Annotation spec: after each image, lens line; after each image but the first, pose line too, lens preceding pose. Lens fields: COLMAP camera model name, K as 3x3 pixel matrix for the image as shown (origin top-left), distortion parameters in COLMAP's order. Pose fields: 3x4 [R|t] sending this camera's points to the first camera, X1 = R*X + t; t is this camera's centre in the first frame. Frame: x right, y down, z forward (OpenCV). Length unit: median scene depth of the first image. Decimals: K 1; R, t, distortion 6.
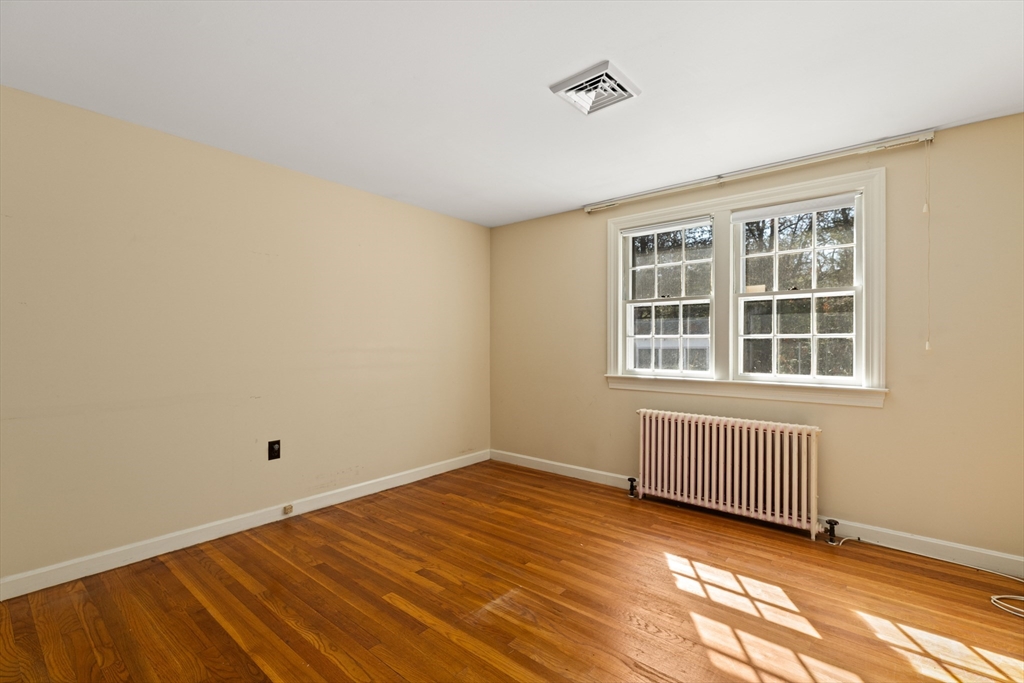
lens RADIAL K [[460.6, 0, 509.0], [0, 460.6, 344.6], [0, 0, 1]] dist [0.004797, 0.000140]
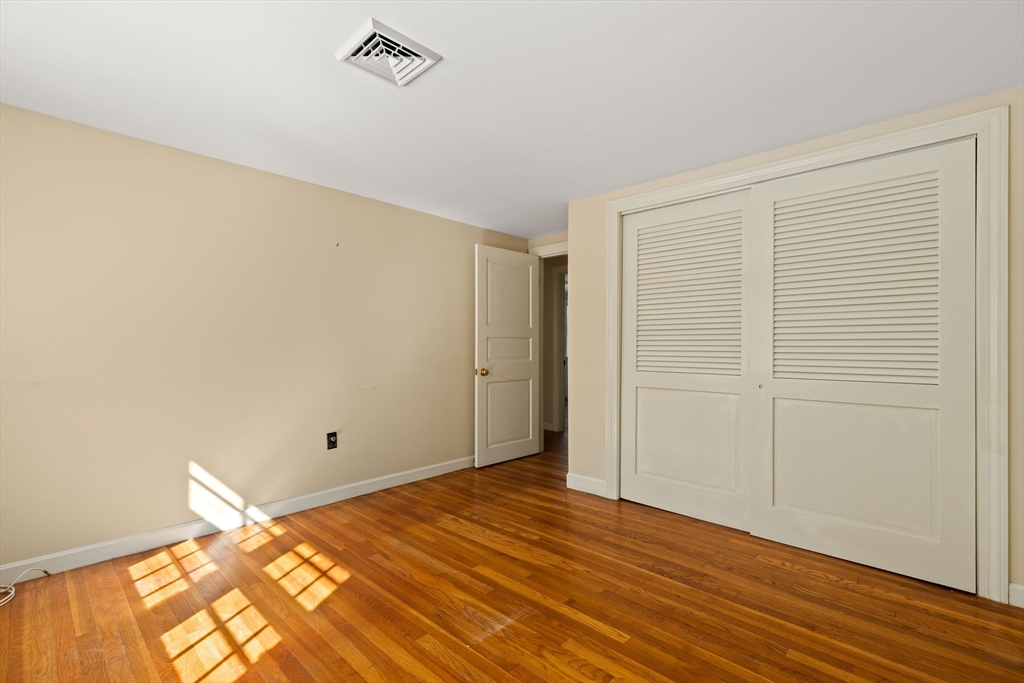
lens RADIAL K [[460.6, 0, 509.0], [0, 460.6, 344.6], [0, 0, 1]] dist [0.004797, 0.000140]
pose [[-0.998189, -0.002069, 0.060127, -0.103210], [-0.001787, 0.999987, 0.004740, -0.010496], [-0.060136, 0.004624, -0.998179, 2.006475]]
